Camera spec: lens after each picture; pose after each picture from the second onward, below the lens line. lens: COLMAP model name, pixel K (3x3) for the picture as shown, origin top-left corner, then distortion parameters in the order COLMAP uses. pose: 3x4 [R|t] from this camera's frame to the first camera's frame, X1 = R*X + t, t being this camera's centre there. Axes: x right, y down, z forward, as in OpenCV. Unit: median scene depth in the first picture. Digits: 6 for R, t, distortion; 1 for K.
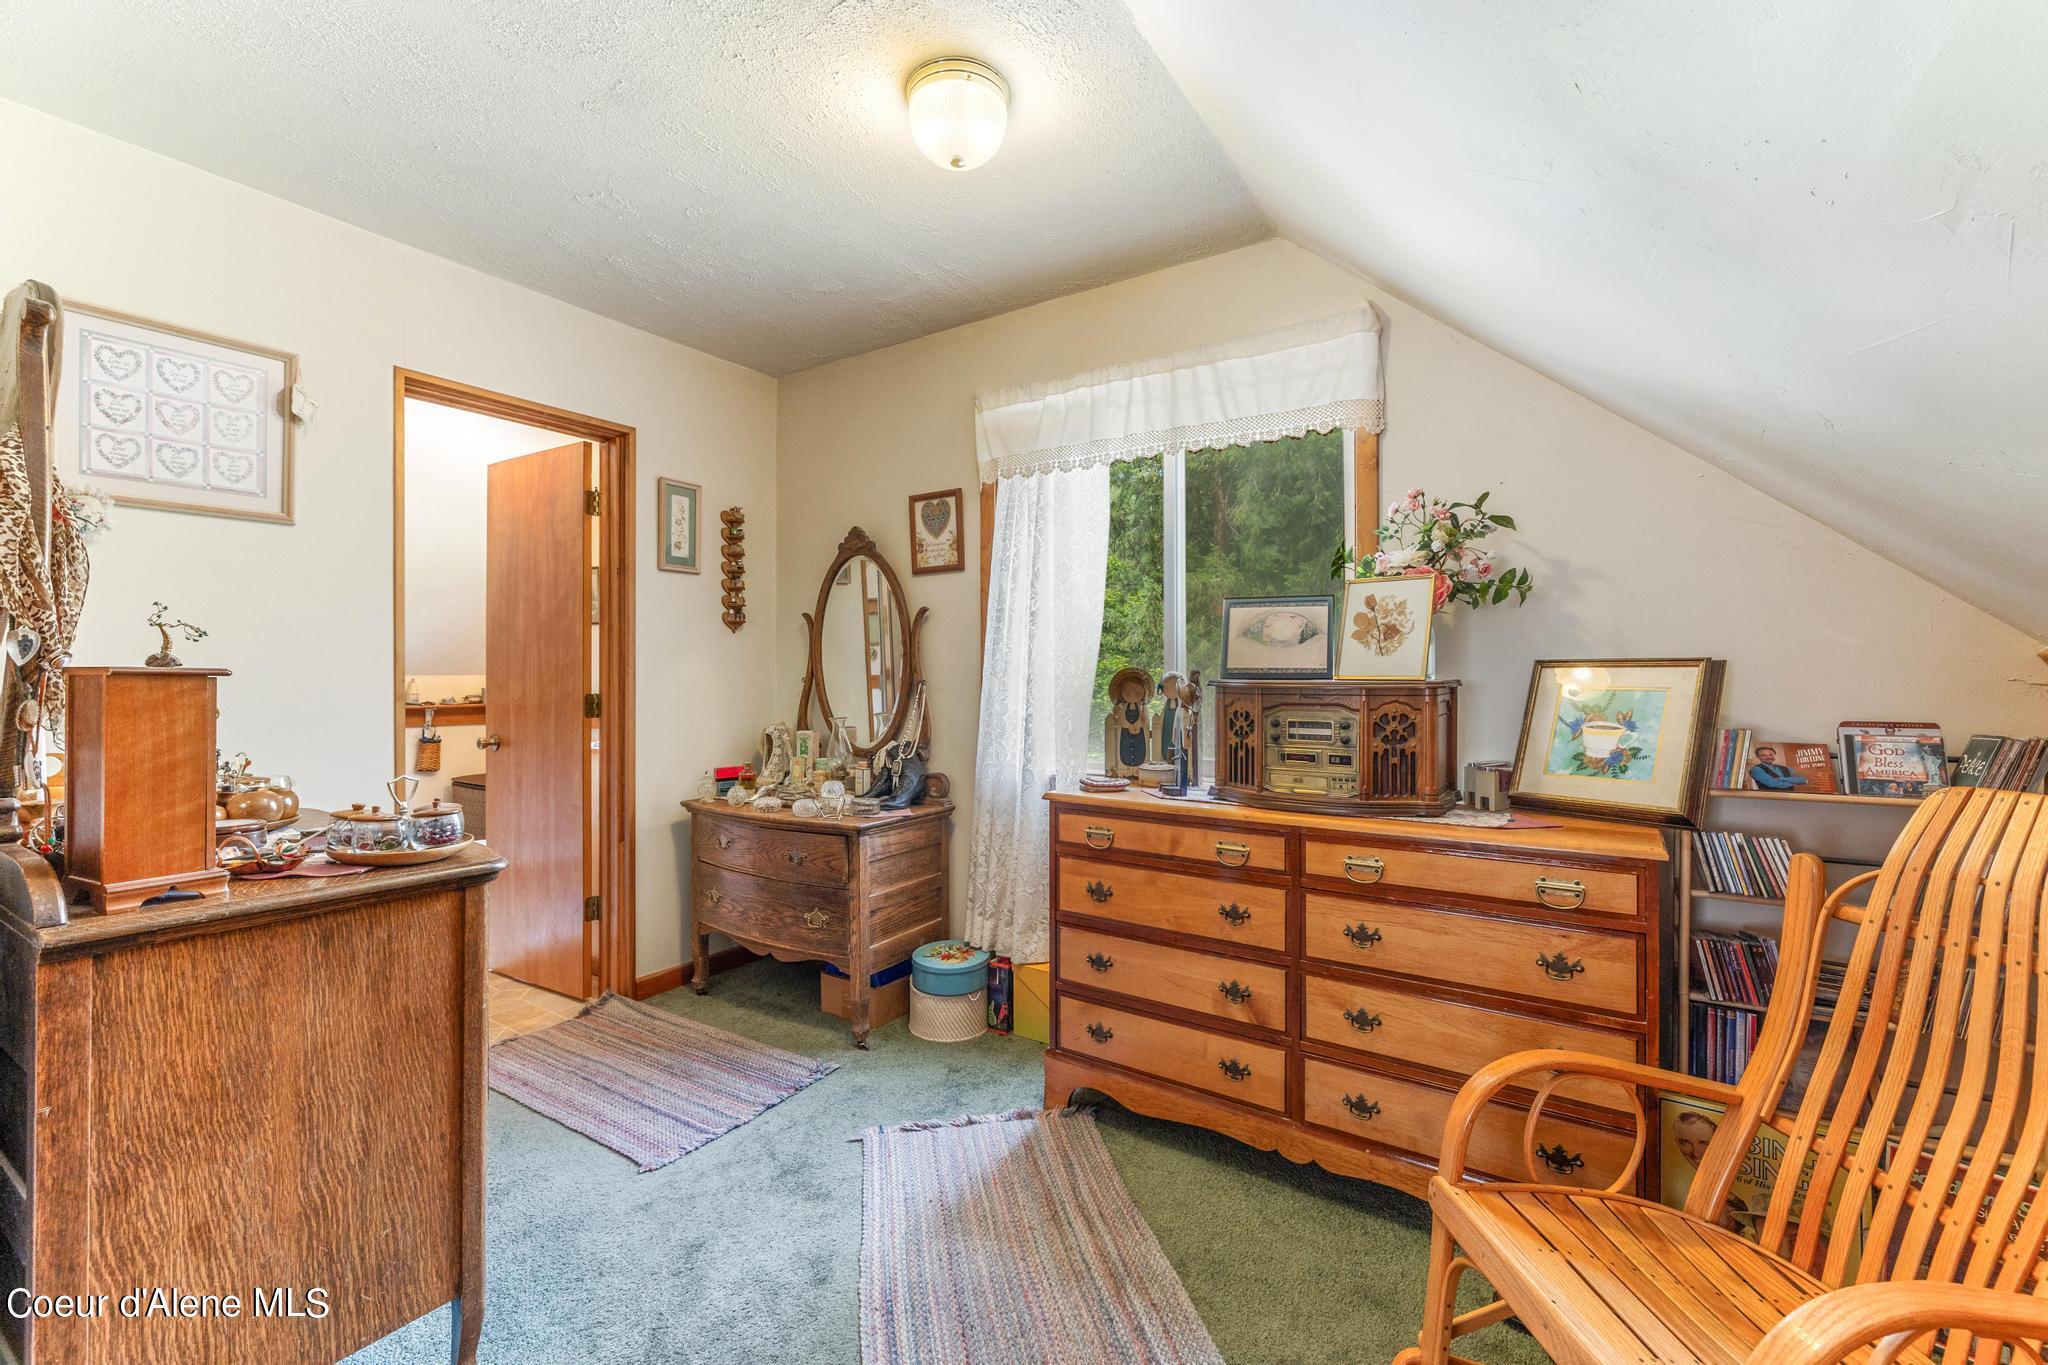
lens RADIAL K [[884.5, 0, 1023.7], [0, 884.5, 677.8], [0, 0, 1]] dist [-0.001605, -0.000011]
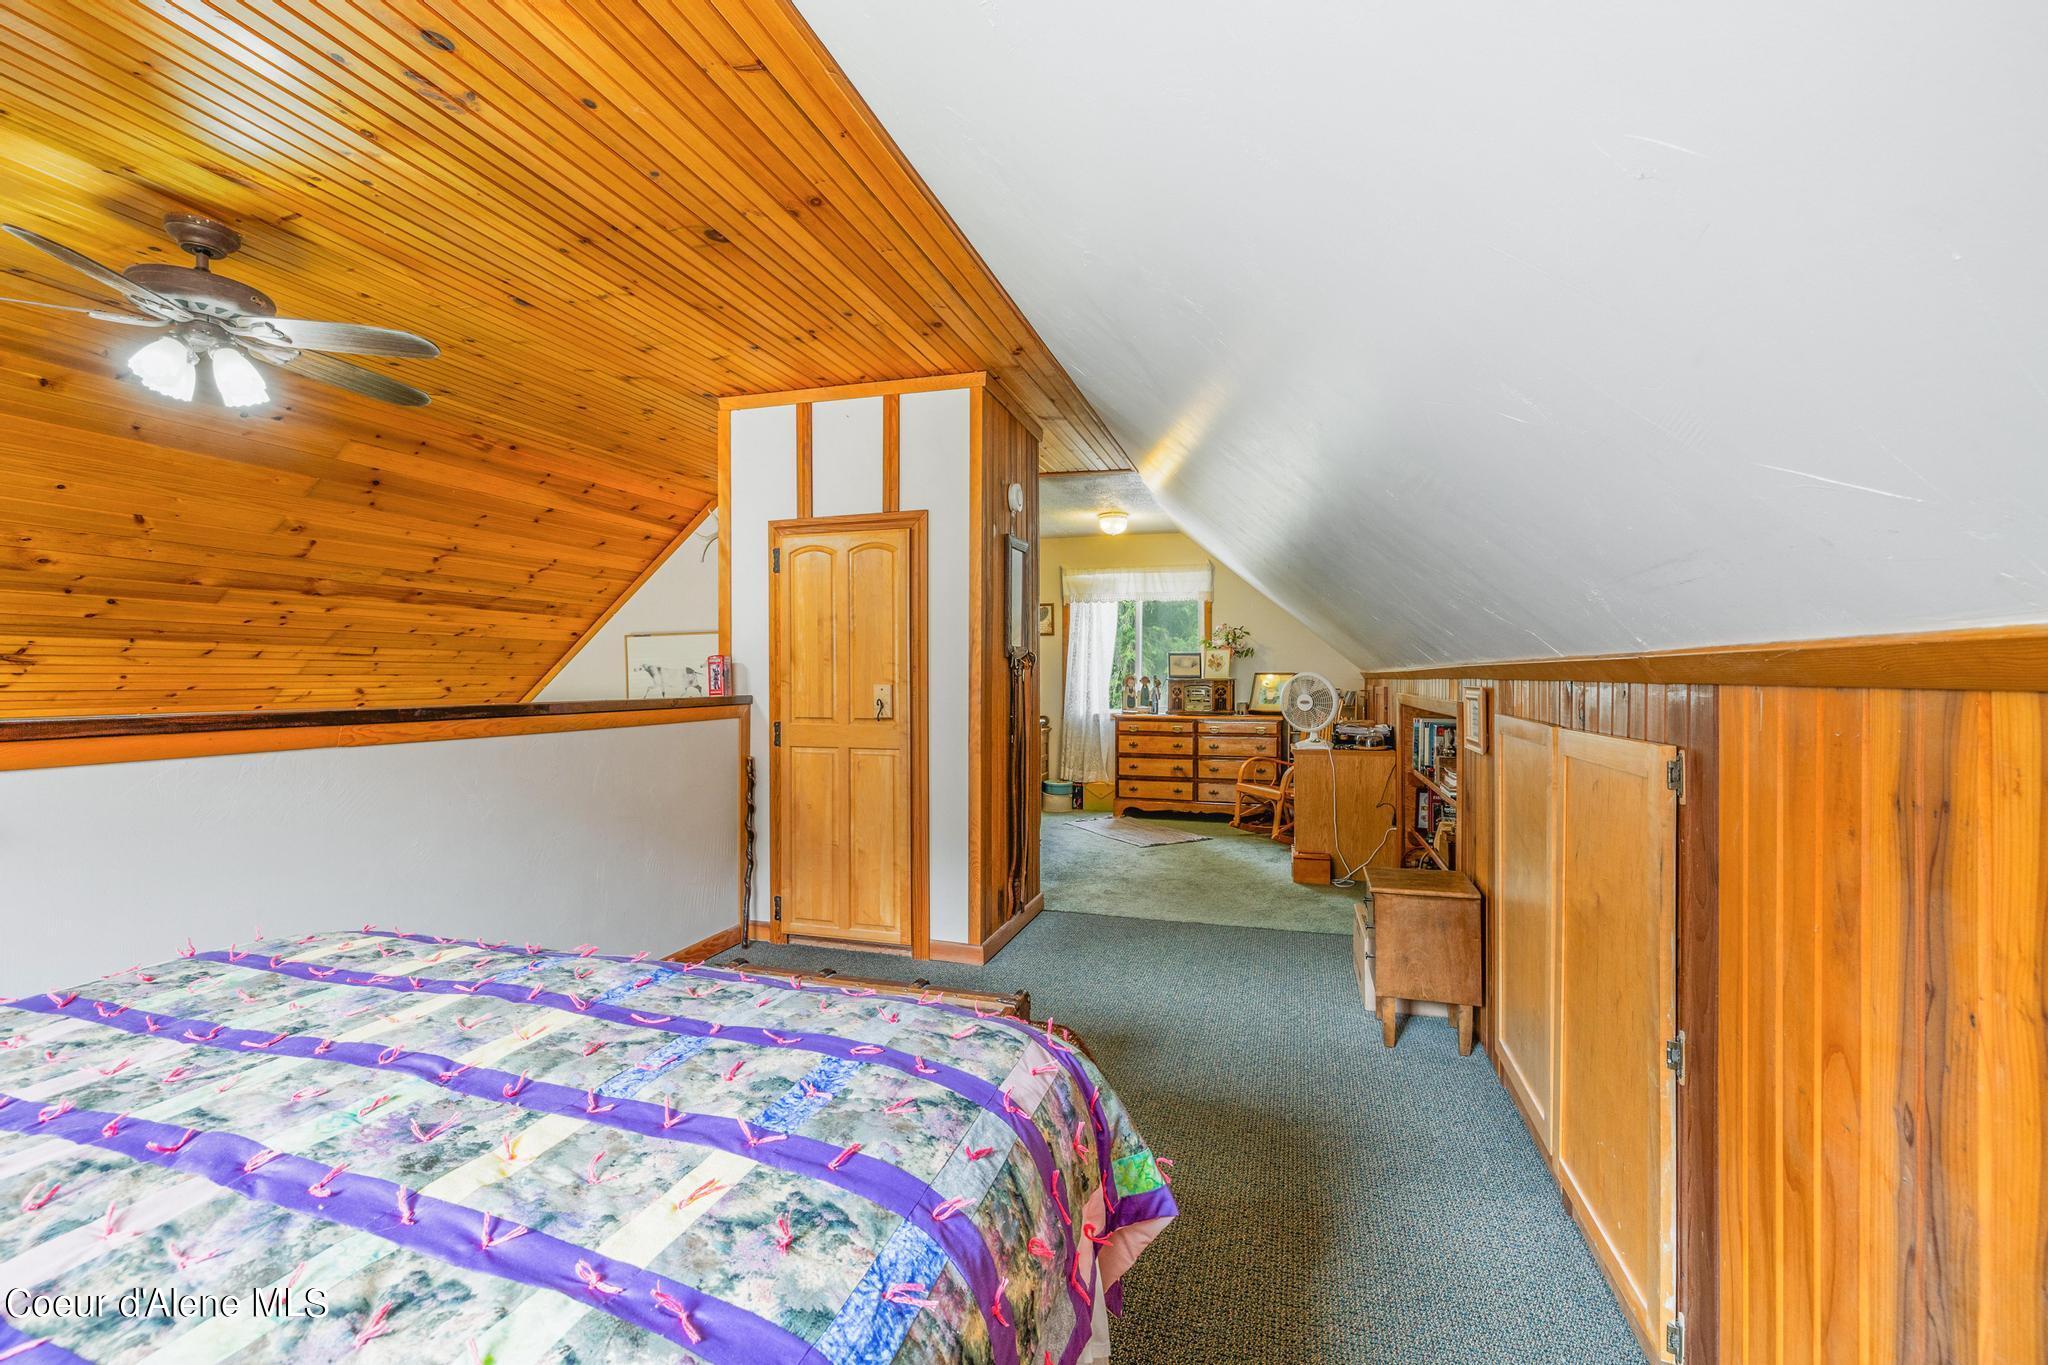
lens RADIAL K [[861.5, 0, 1026.2], [0, 861.5, 679.0], [0, 0, 1]] dist [-0.002798, 0.000113]
pose [[0.961292, 0.003167, 0.275514, -1.224310], [-0.002006, 0.999988, -0.004498, 0.021780], [-0.275525, 0.003771, 0.961286, -2.017348]]
